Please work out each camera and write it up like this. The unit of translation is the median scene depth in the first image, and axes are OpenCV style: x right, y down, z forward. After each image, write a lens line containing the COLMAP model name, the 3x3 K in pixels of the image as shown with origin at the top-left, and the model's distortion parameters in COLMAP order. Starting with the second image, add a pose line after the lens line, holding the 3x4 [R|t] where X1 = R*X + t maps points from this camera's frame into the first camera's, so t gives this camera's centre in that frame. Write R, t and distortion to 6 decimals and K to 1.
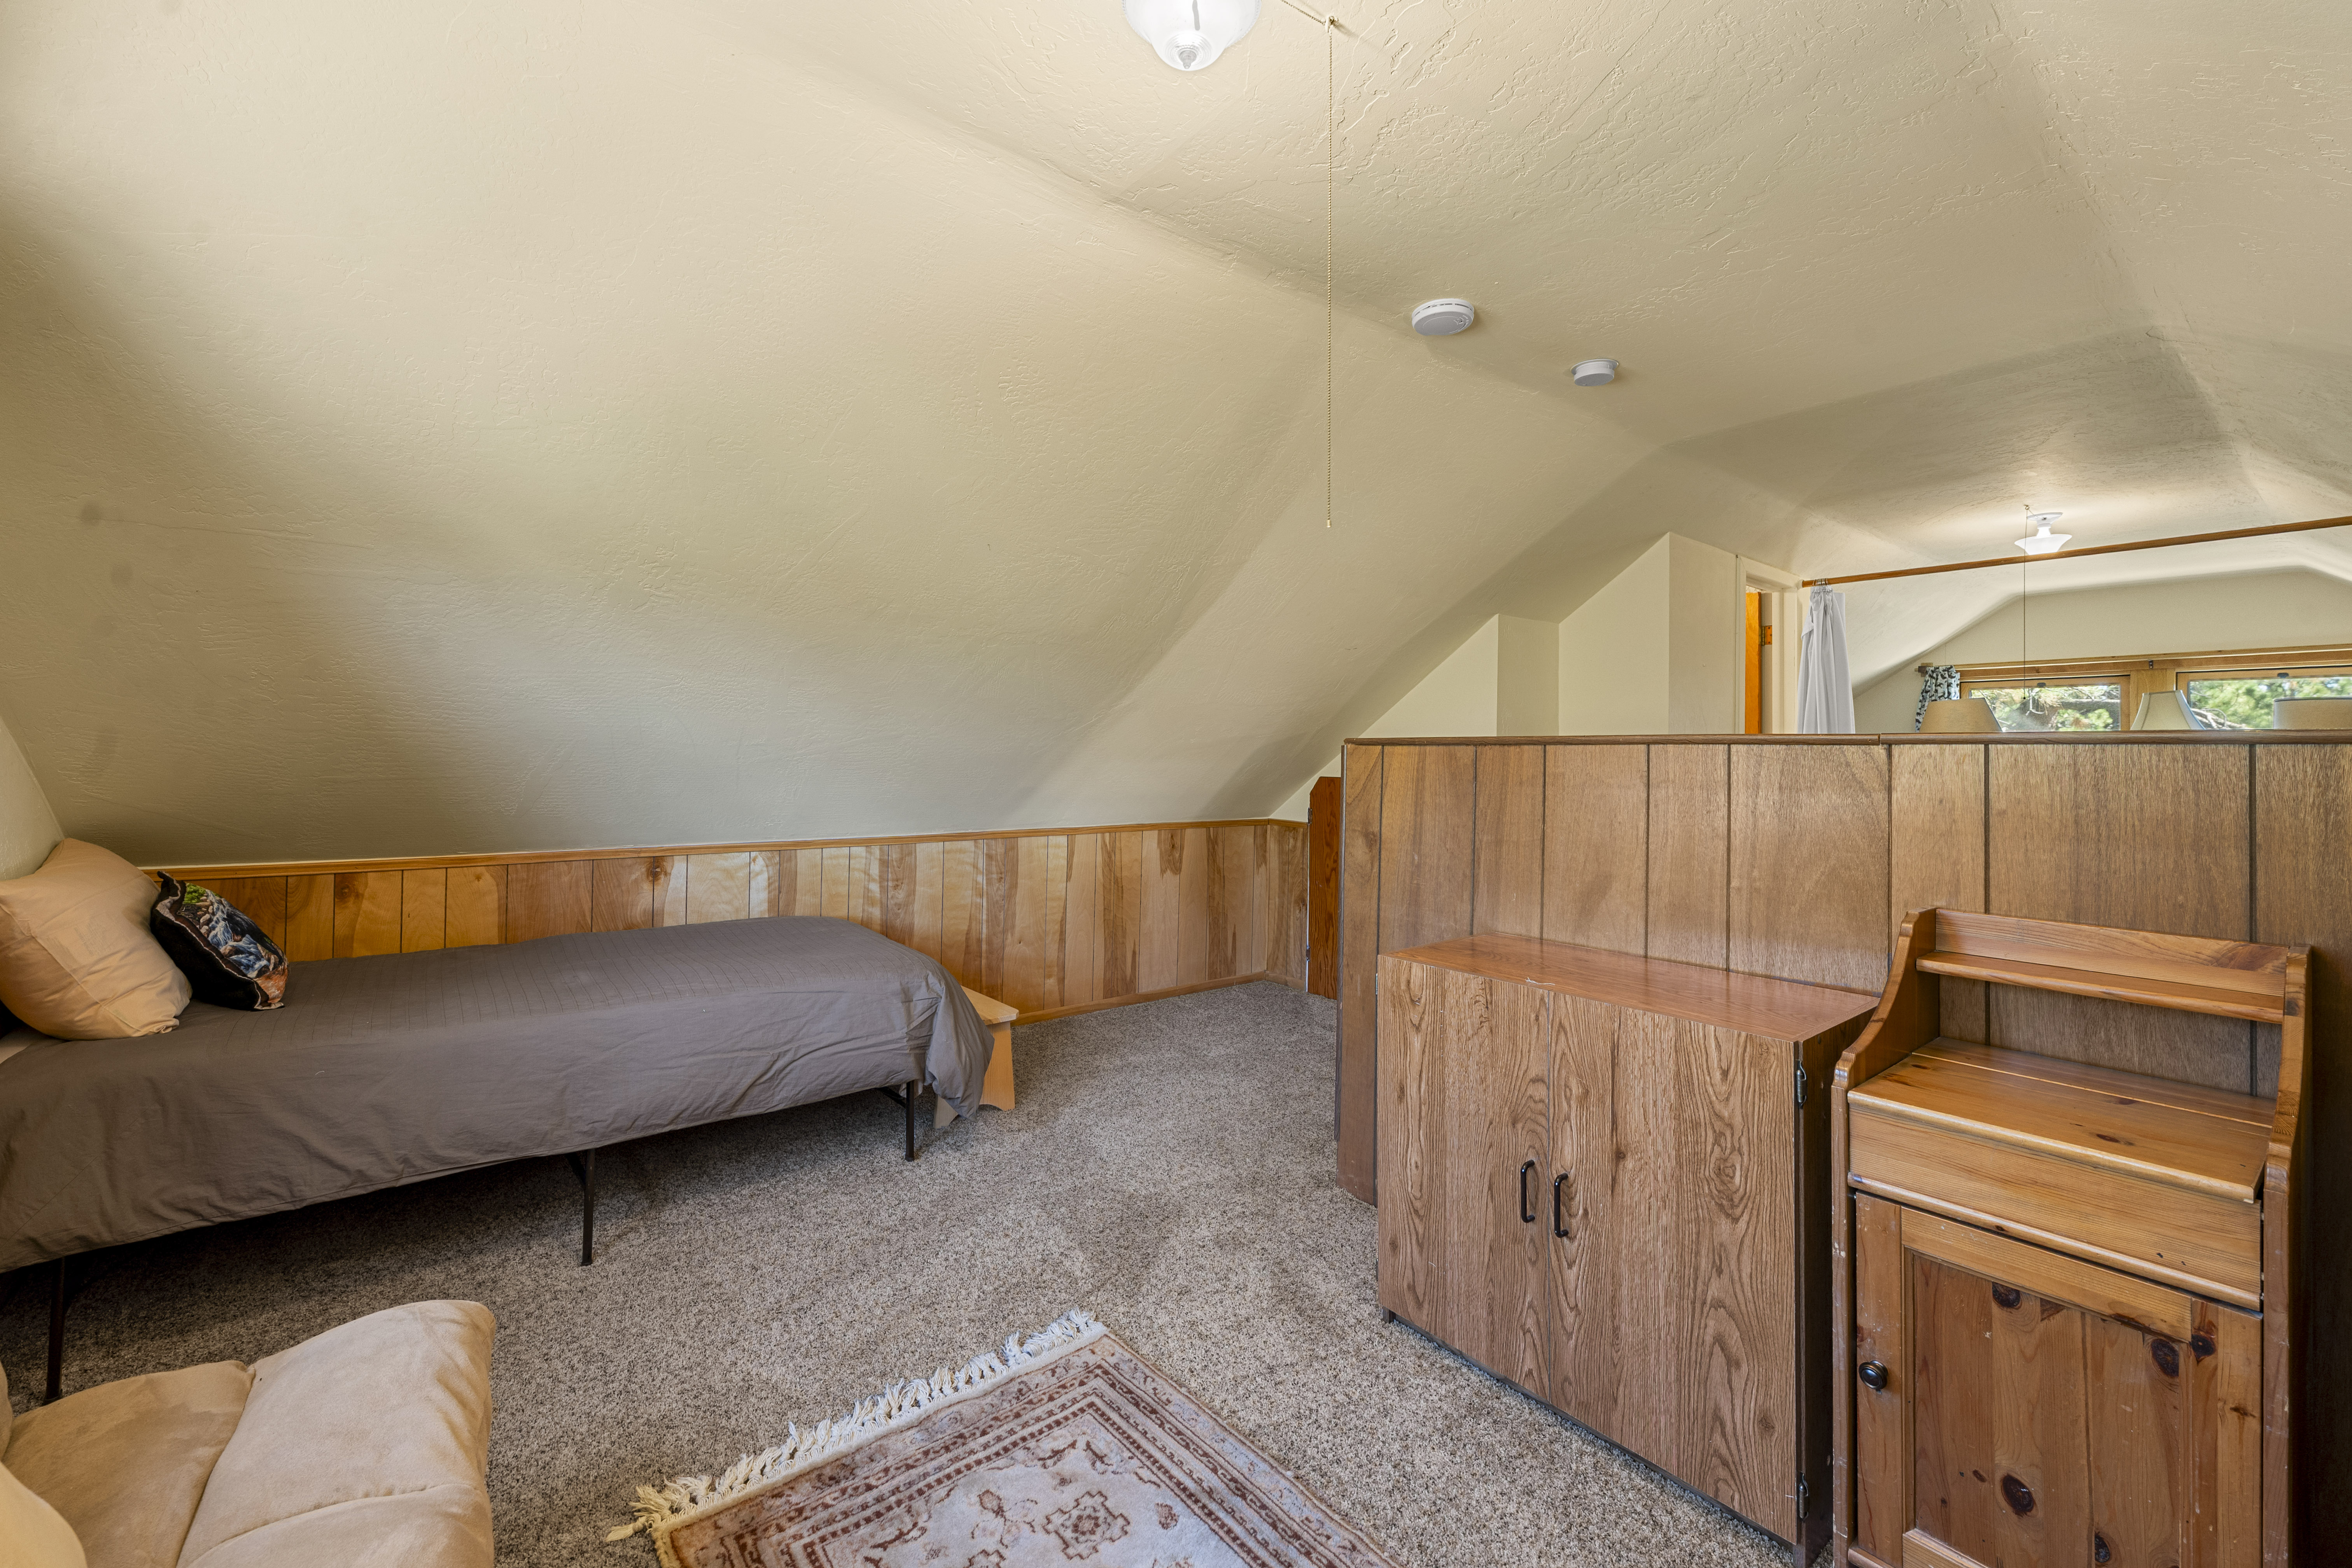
lens RADIAL K [[949.9, 0, 1152.6], [0, 949.9, 735.5], [0, 0, 1]] dist [-0.000563, 0.000217]
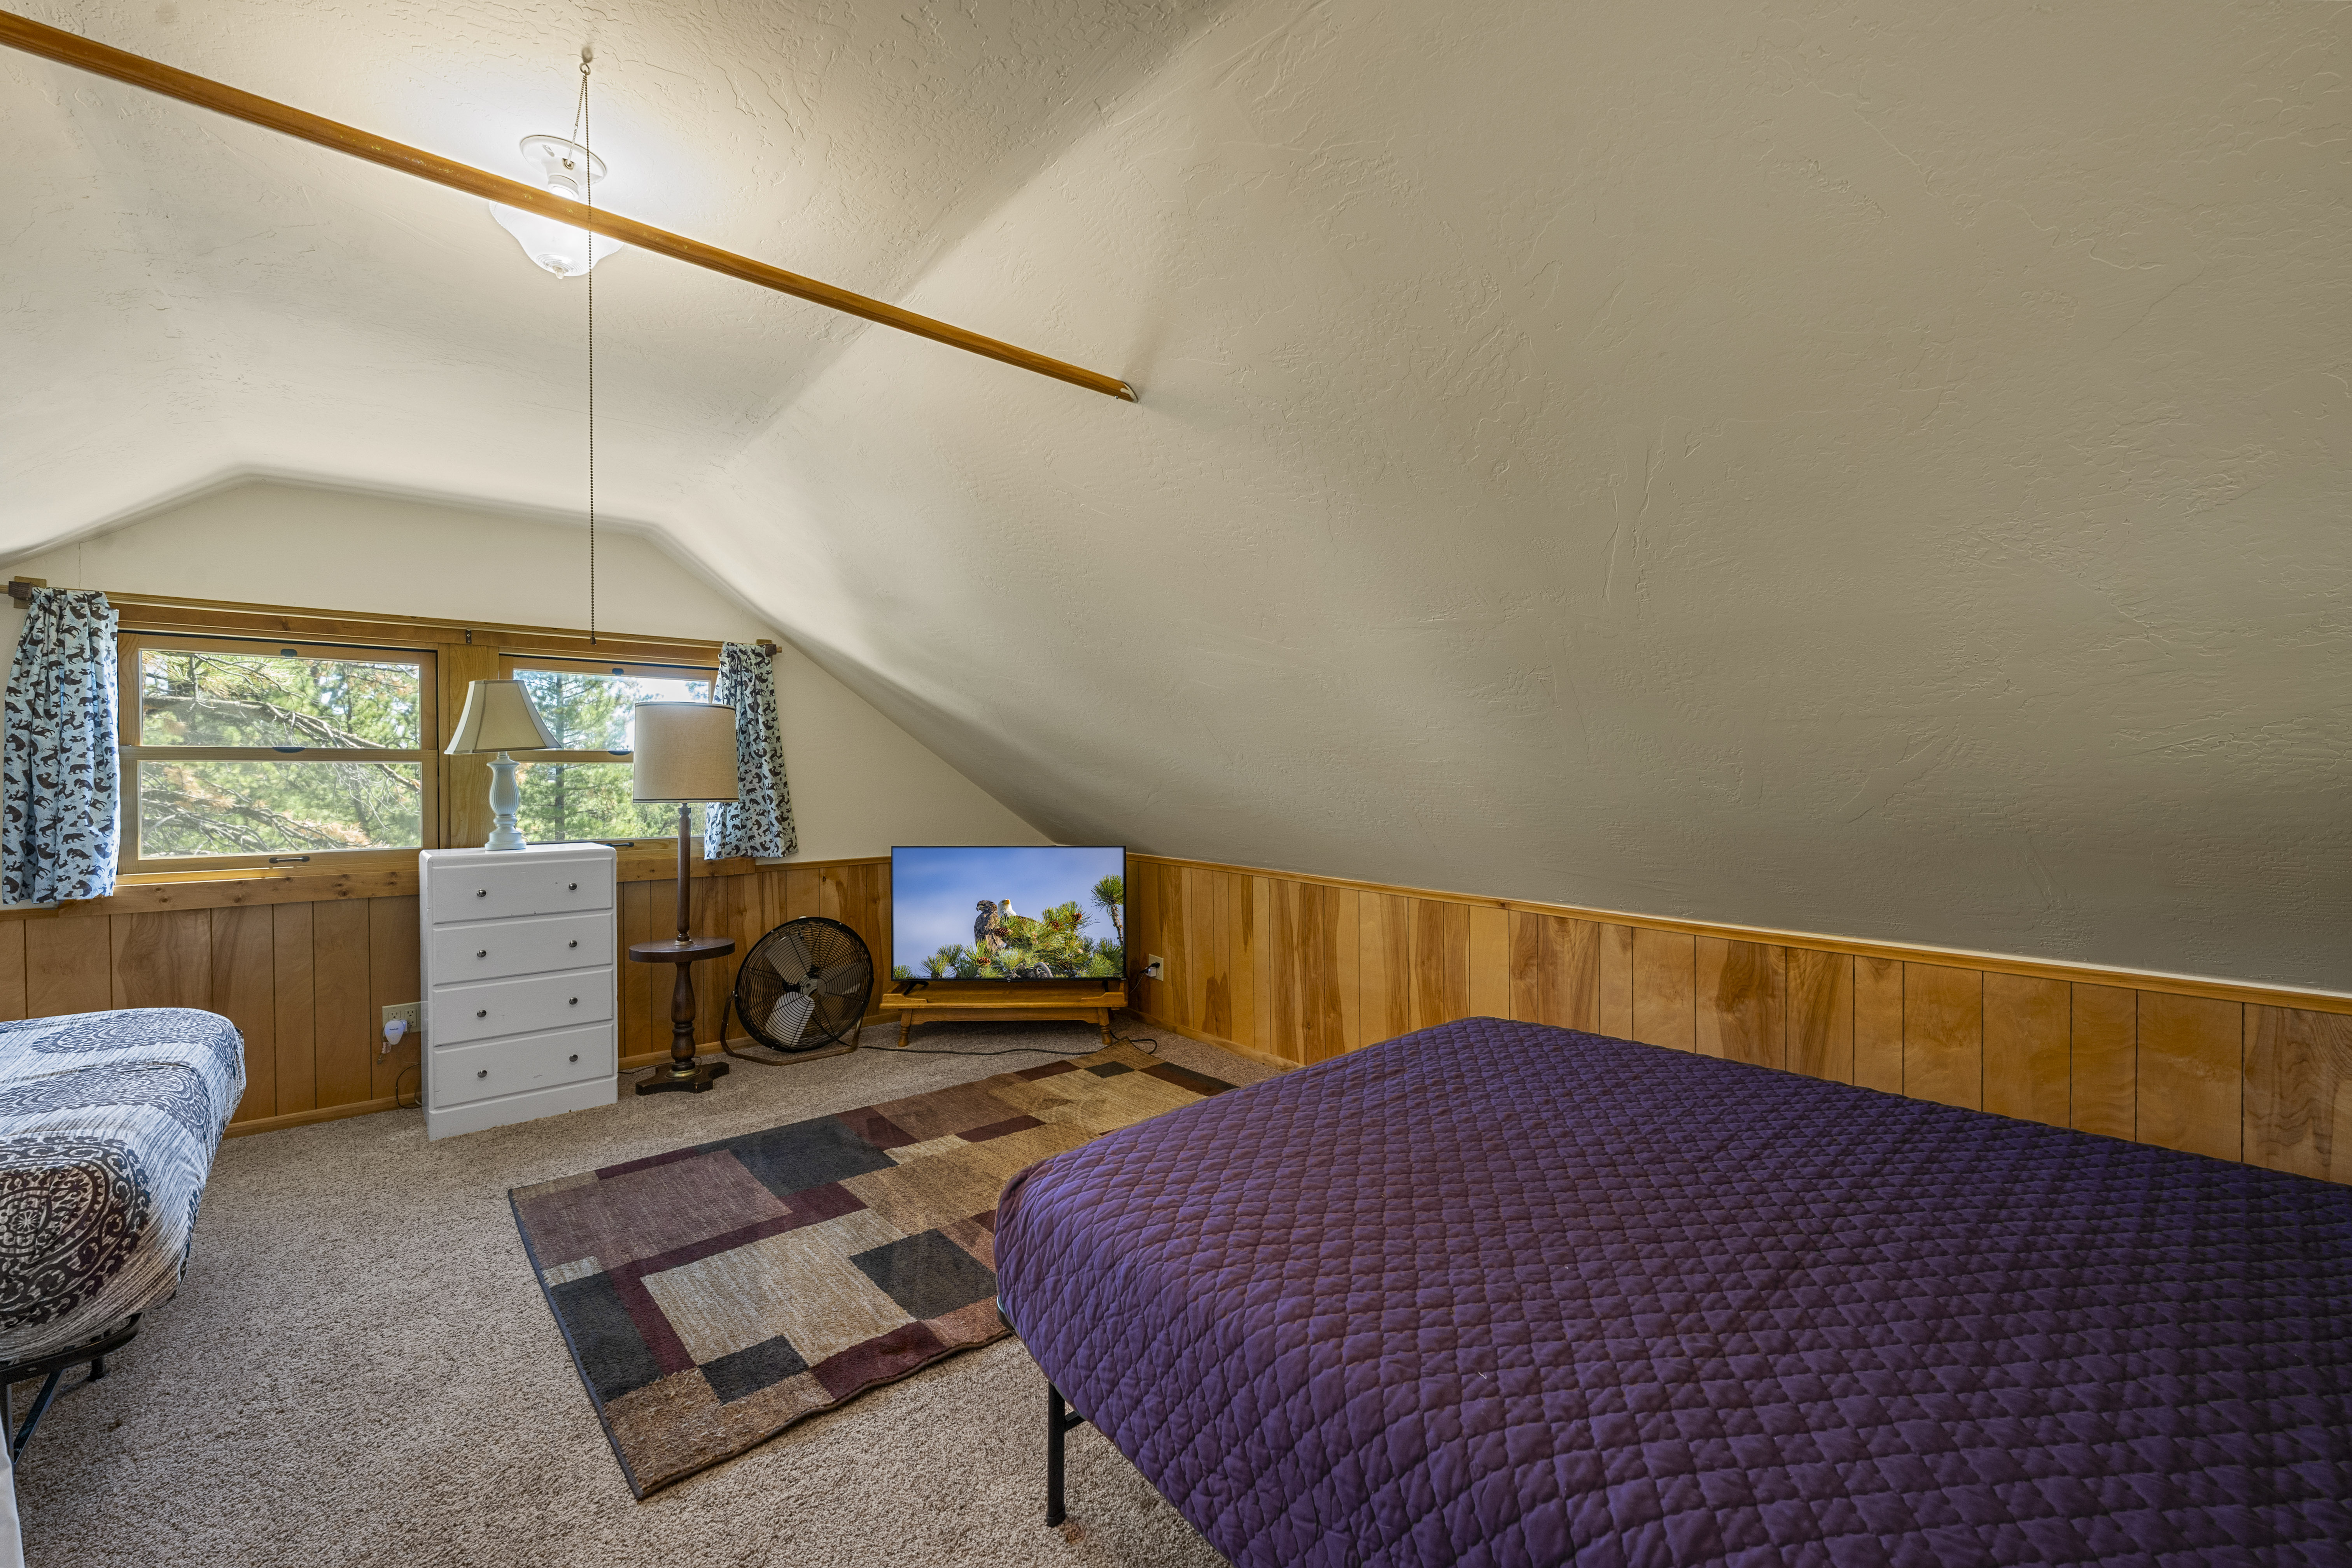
lens RADIAL K [[949.9, 0, 1165.8], [0, 949.9, 779.9], [0, 0, 1]] dist [-0.000563, 0.000217]
pose [[-0.061732, -0.020497, 0.997882, 0.958350], [-0.018885, 0.999634, 0.019364, -0.003630], [-0.997914, -0.017650, -0.062096, 1.401920]]
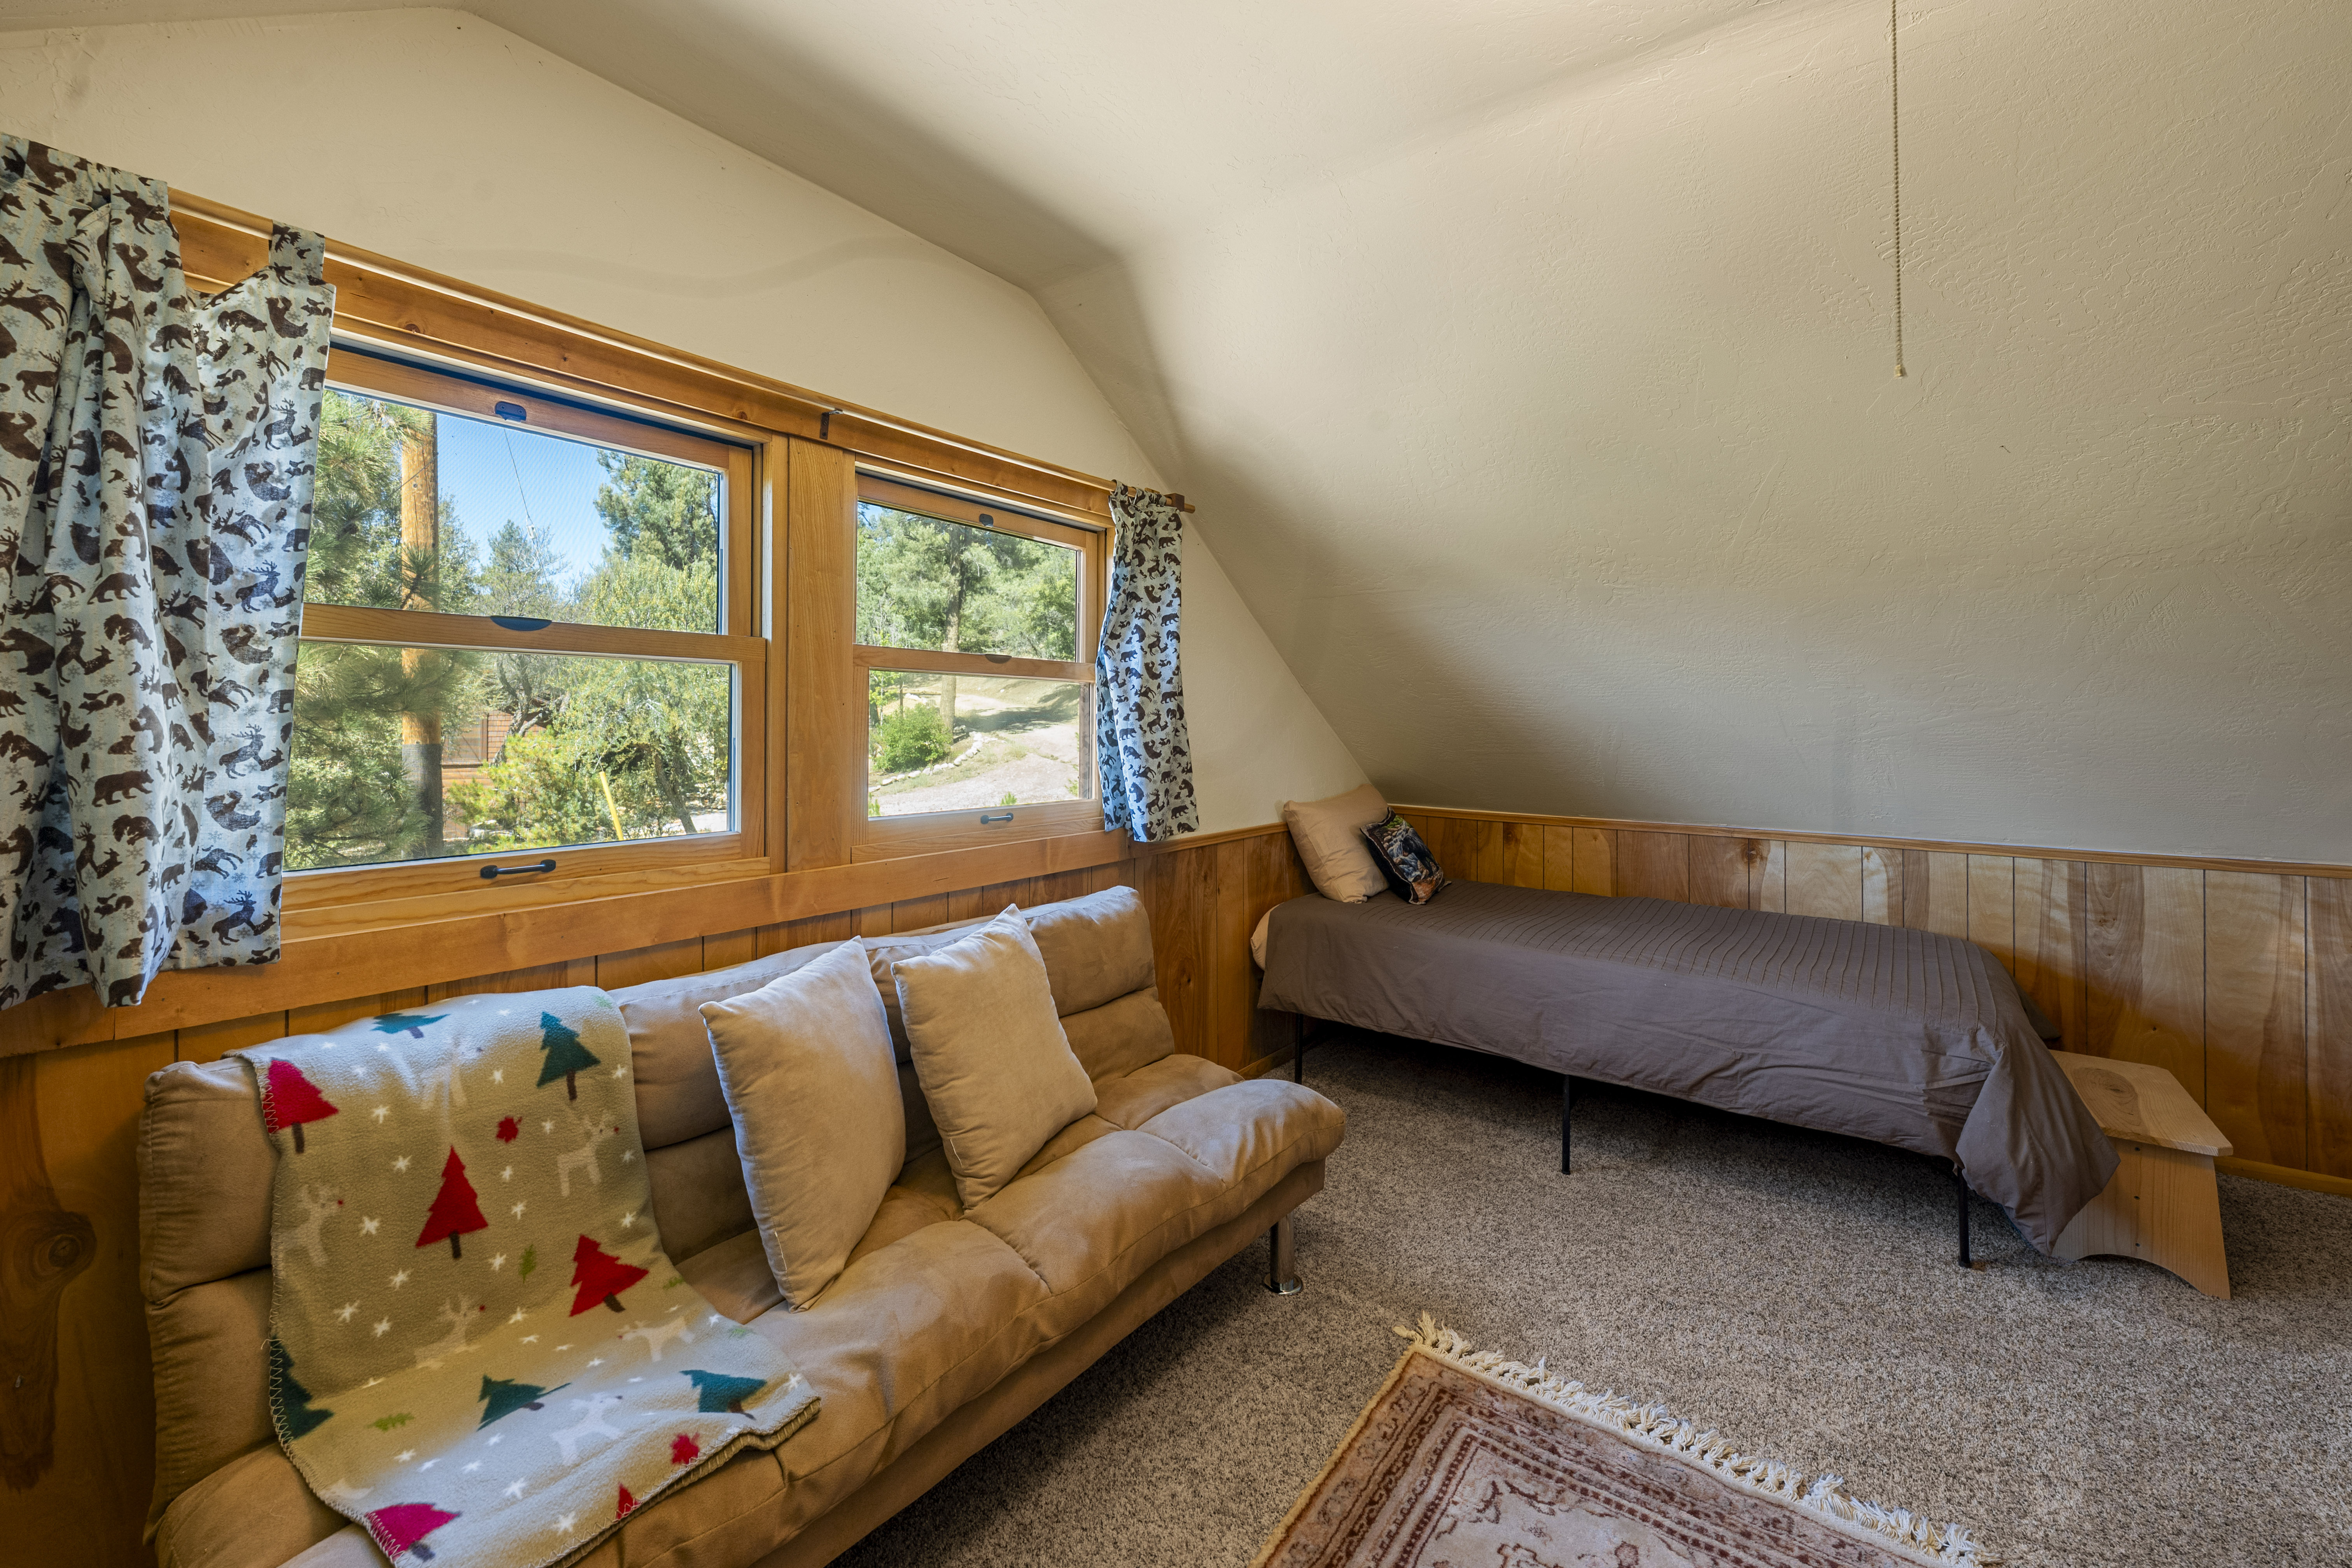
lens RADIAL K [[949.9, 0, 1173.1], [0, 949.9, 705.4], [0, 0, 1]] dist [-0.000563, 0.000217]
pose [[0.269418, -0.025372, -0.962689, 0.409008], [0.013497, 0.999654, -0.022569, 0.003764], [0.962929, -0.006913, 0.269667, 0.228157]]
